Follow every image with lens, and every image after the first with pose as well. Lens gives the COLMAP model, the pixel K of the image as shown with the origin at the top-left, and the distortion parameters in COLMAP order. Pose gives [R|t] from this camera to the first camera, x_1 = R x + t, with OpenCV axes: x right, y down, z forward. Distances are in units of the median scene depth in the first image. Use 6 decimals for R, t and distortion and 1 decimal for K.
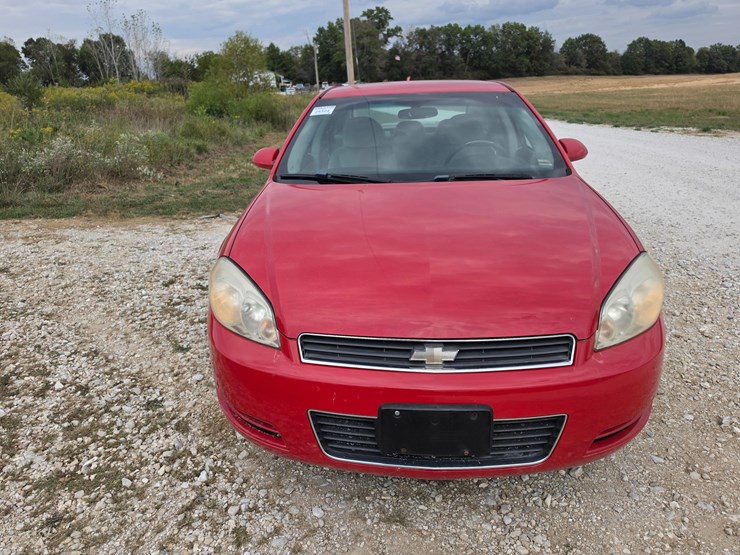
lens RADIAL K [[514.9, 0, 362.6], [0, 514.9, 287.7], [0, 0, 1]] dist [0.033887, -0.045338]
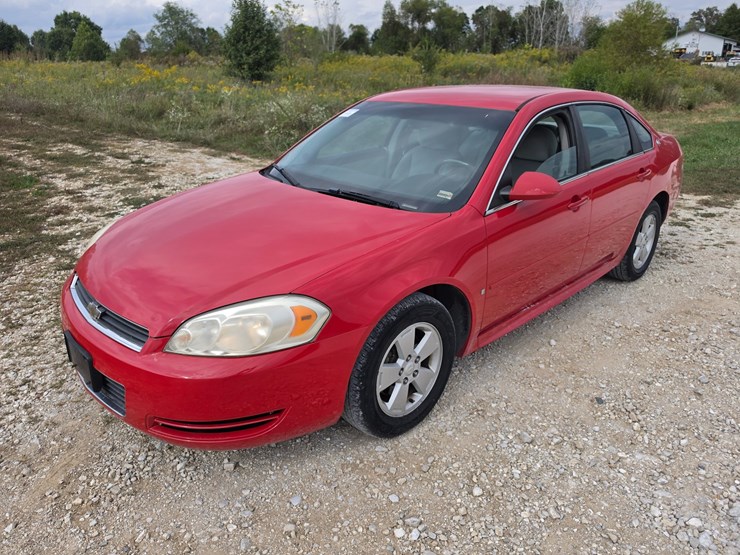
lens RADIAL K [[514.9, 0, 365.5], [0, 514.9, 274.5], [0, 0, 1]] dist [0.033887, -0.045338]
pose [[0.742239, 0.280130, -0.608776, 0.260416], [-0.257845, 0.957882, 0.126400, -0.056601], [0.618544, 0.063151, 0.783208, 0.059756]]
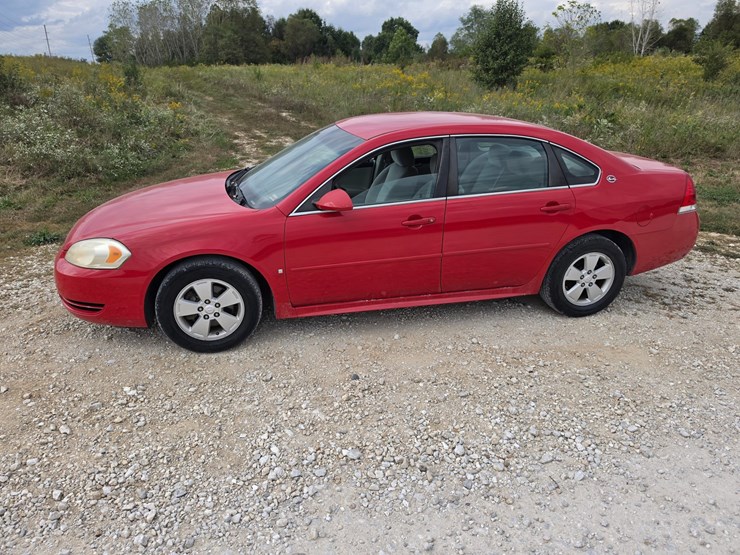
lens RADIAL K [[514.9, 0, 362.2], [0, 514.9, 274.2], [0, 0, 1]] dist [0.033887, -0.045338]
pose [[0.291263, 0.386613, -0.875041, 0.493546], [-0.342099, 0.896307, 0.282139, -0.155832], [0.893384, 0.217174, 0.393321, 0.224963]]
